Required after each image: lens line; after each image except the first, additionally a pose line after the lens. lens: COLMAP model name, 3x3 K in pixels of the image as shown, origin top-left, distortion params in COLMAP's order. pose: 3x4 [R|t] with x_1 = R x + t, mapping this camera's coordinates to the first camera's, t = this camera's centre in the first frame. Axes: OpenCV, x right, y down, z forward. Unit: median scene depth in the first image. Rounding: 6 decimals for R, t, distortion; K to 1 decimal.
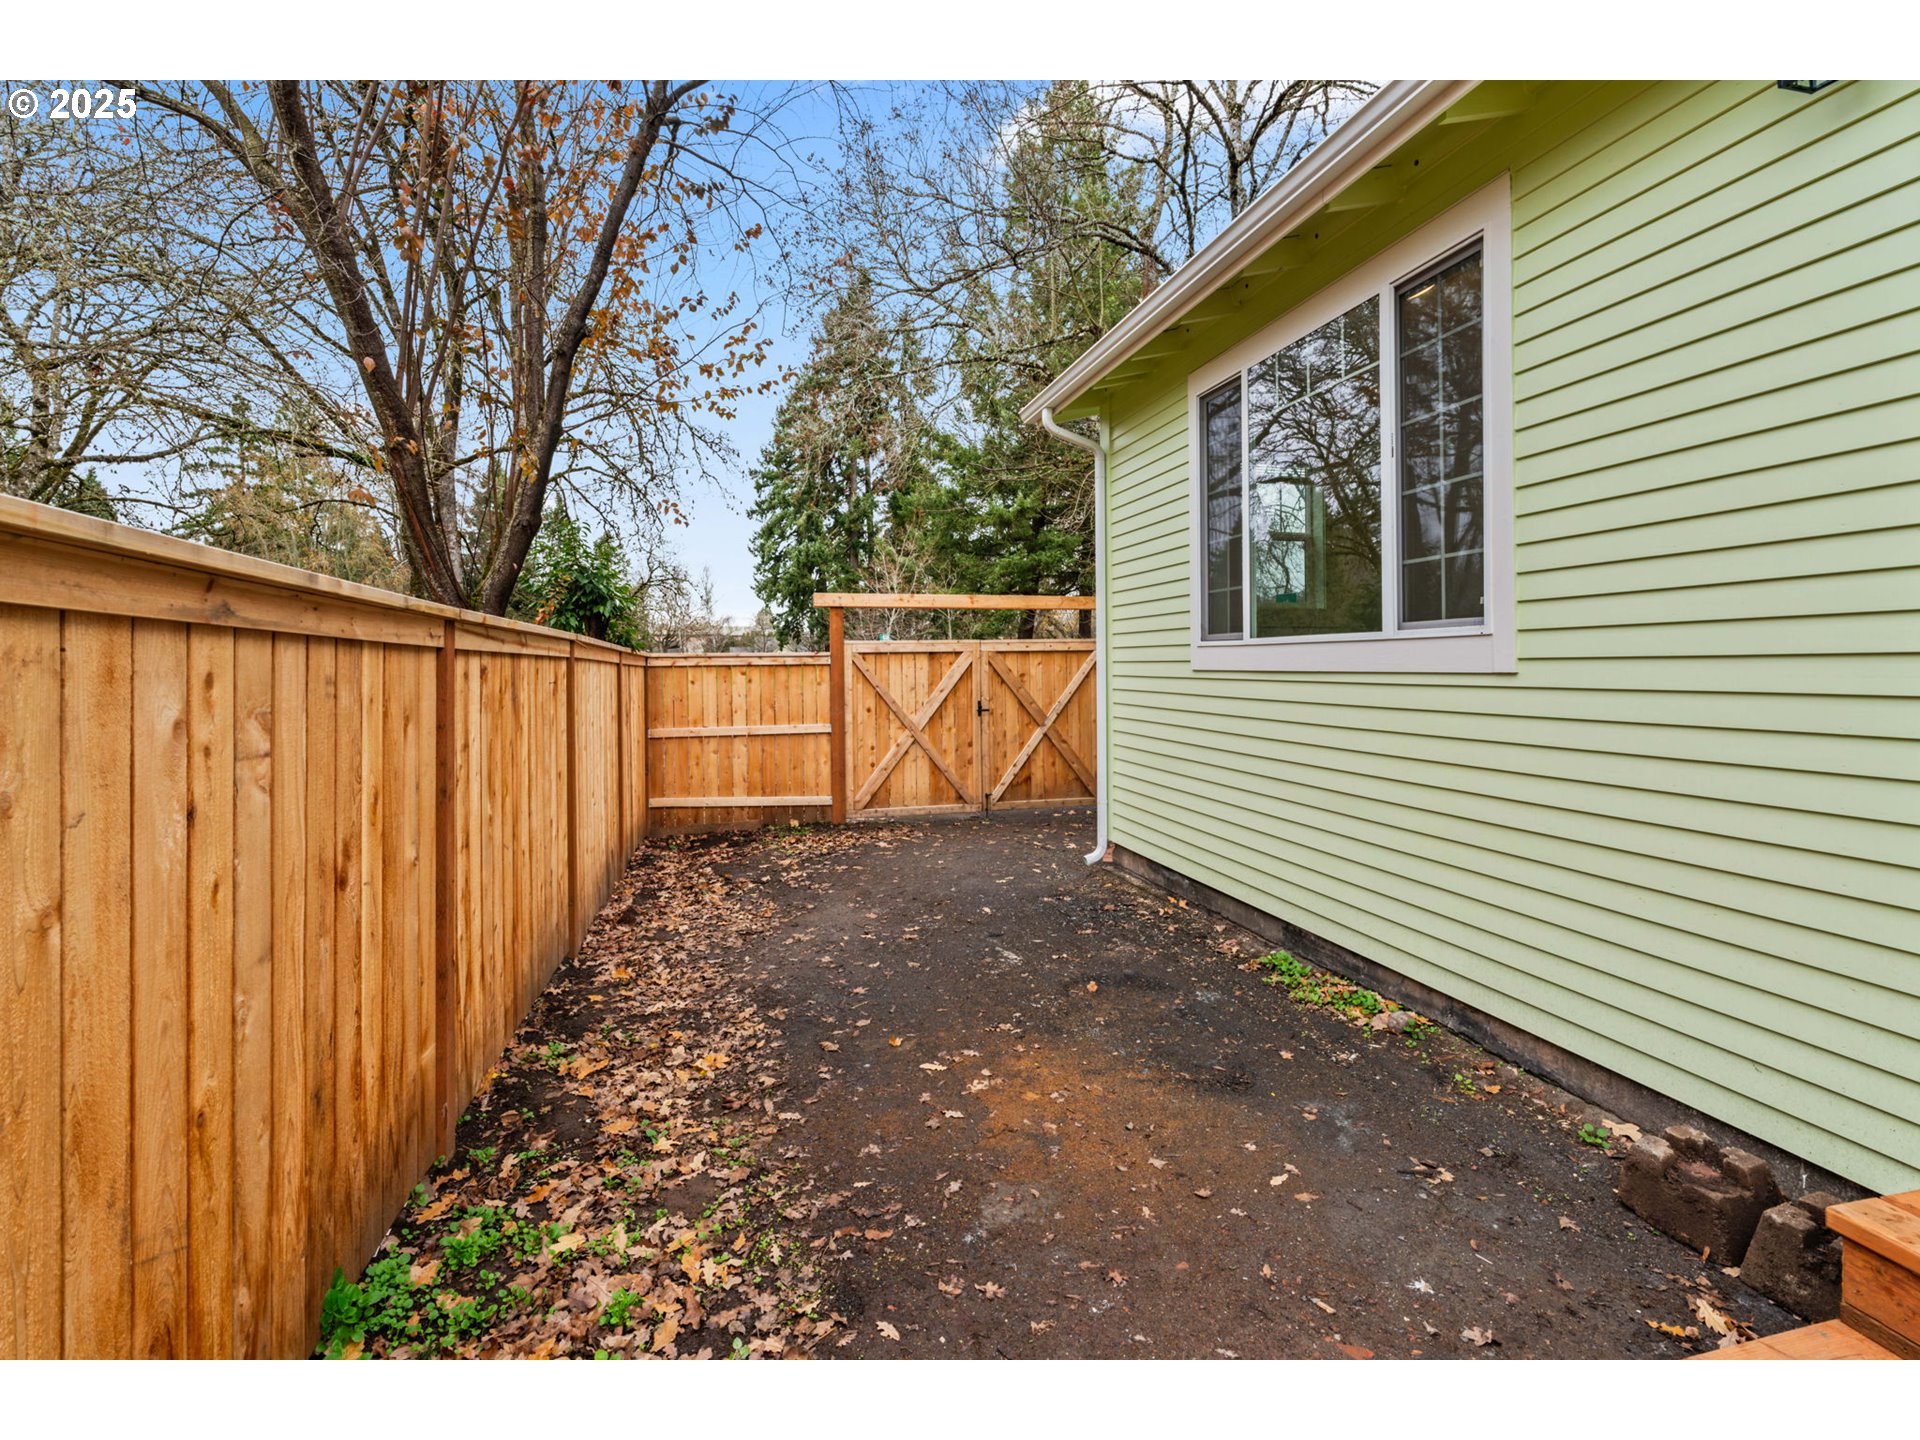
lens RADIAL K [[869.7, 0, 936.2], [0, 869.7, 665.7], [0, 0, 1]] dist [-0.007894, 0.004104]
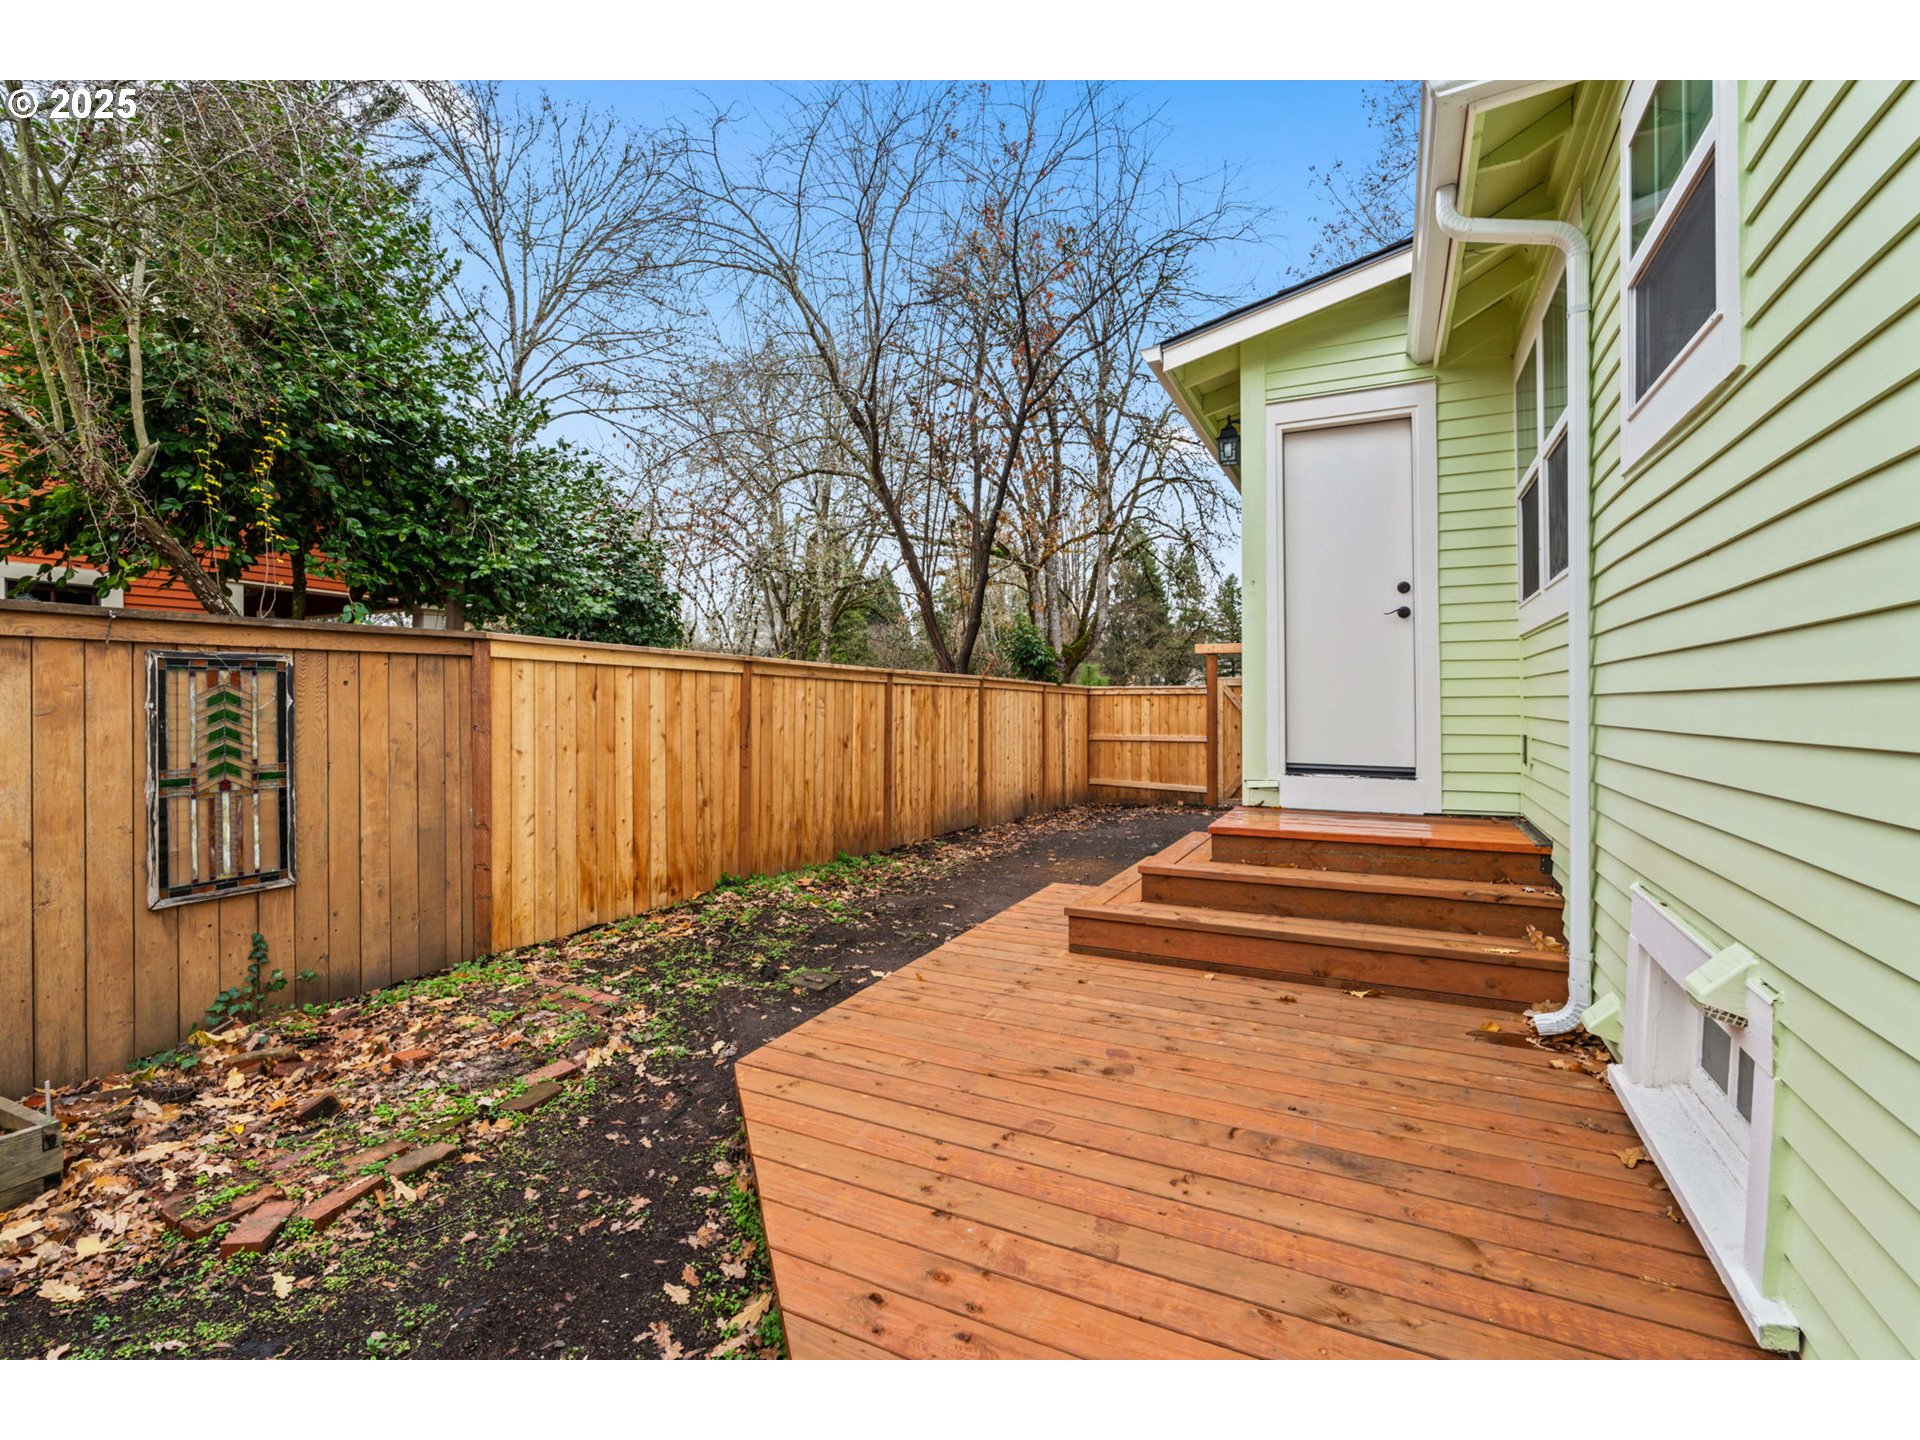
lens RADIAL K [[869.7, 0, 945.6], [0, 869.7, 692.0], [0, 0, 1]] dist [-0.007894, 0.004104]
pose [[0.762394, 0.001453, -0.647111, 0.469352], [-0.008669, 0.999931, -0.007967, 0.010484], [0.647055, 0.011684, 0.762354, -0.358316]]
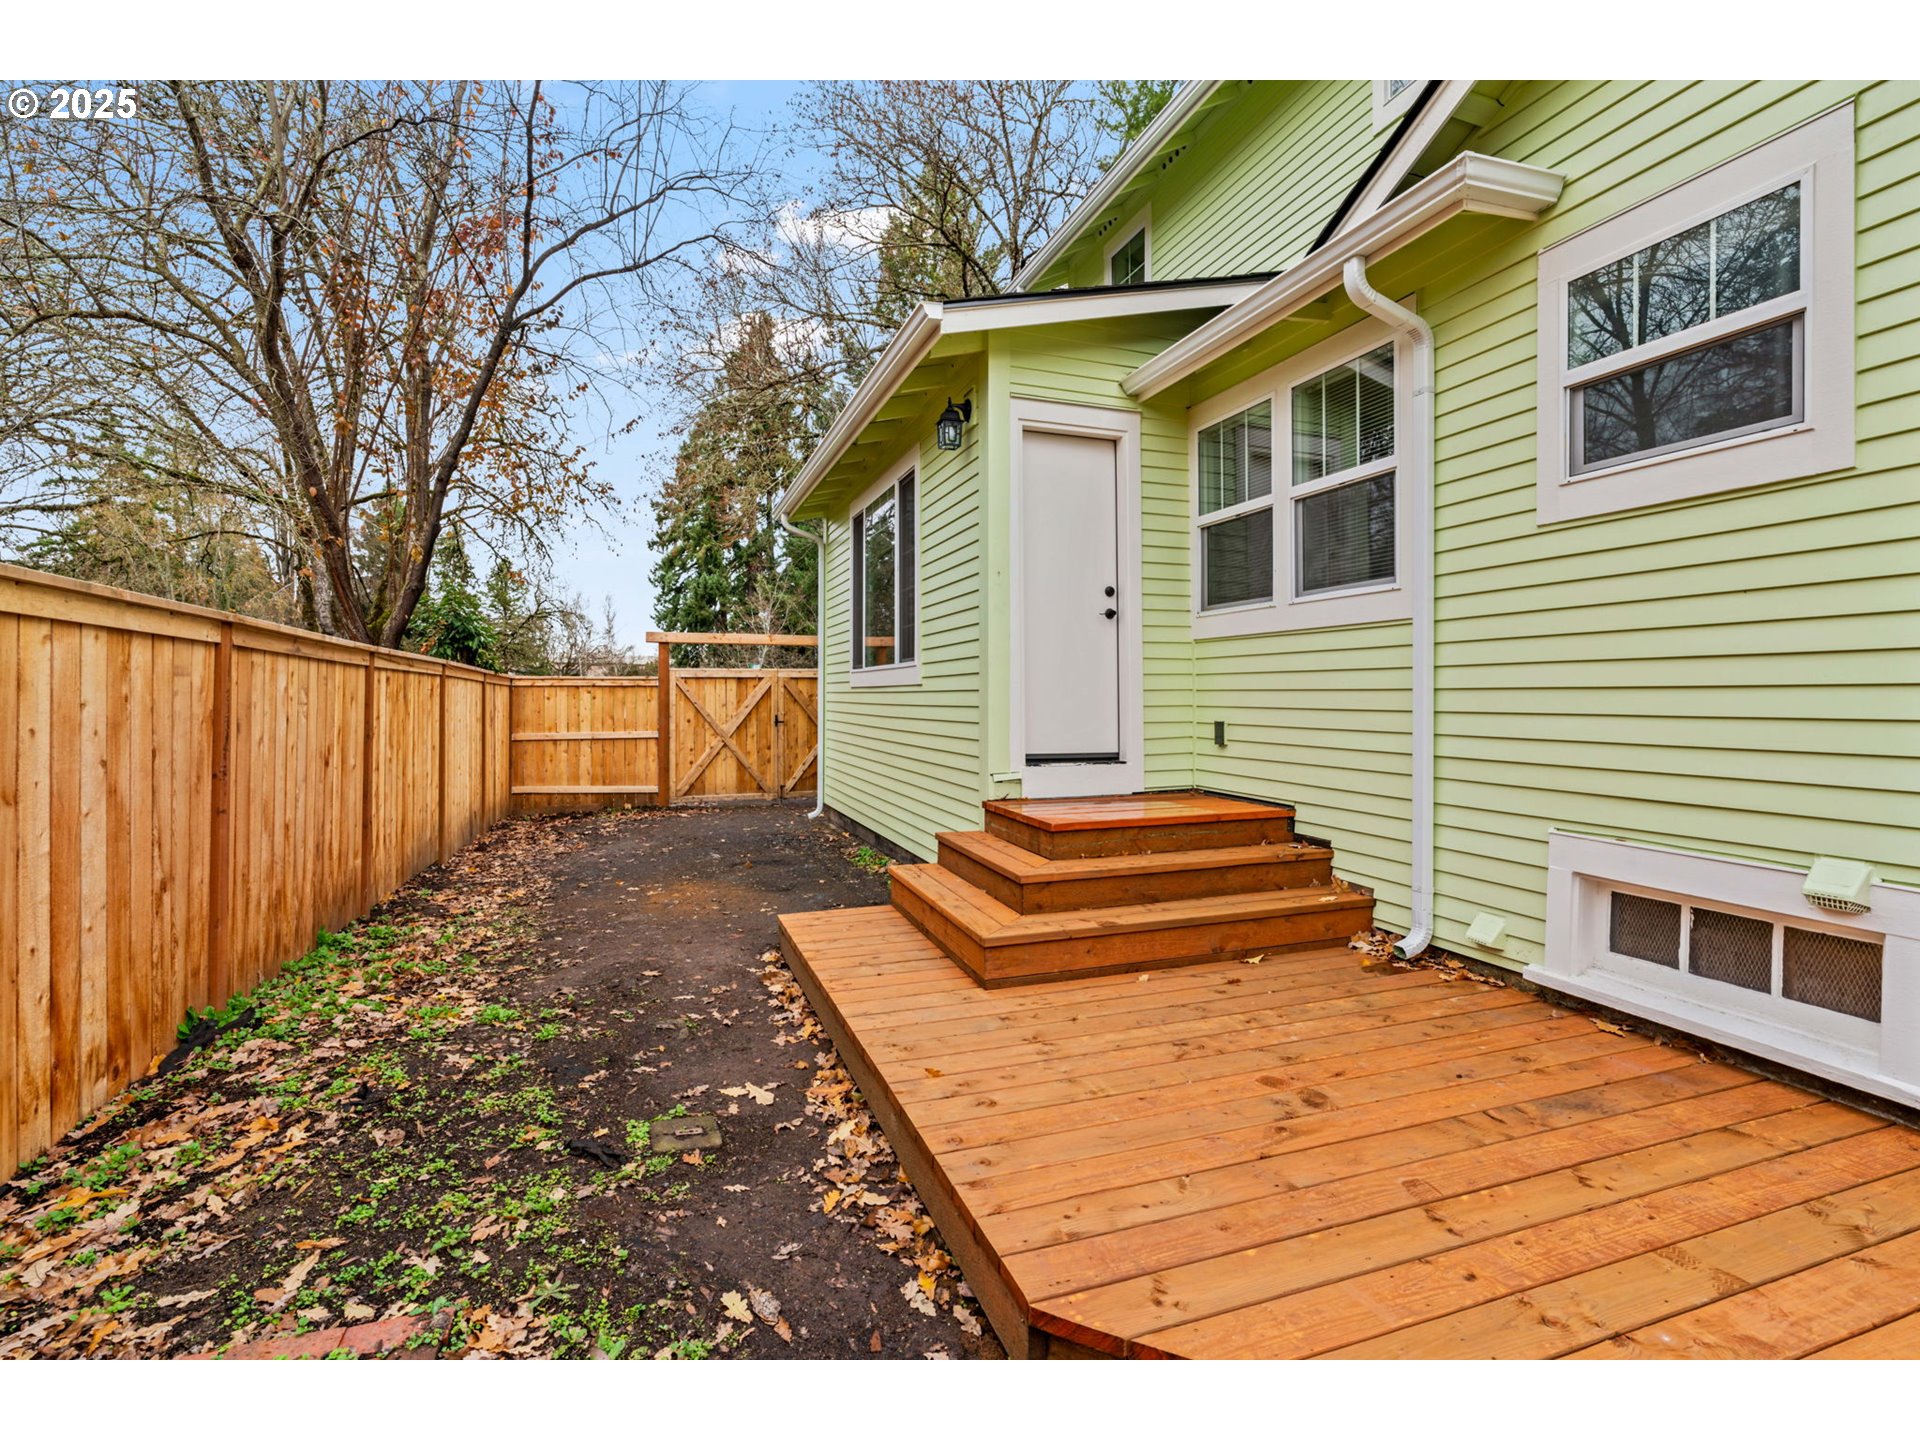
lens RADIAL K [[869.7, 0, 941.1], [0, 869.7, 686.1], [0, 0, 1]] dist [-0.007894, 0.004104]
pose [[0.994764, 0.009433, 0.101759, 0.169508], [-0.008069, 0.999872, -0.013809, 0.013381], [-0.101876, 0.012915, 0.994713, -0.350576]]
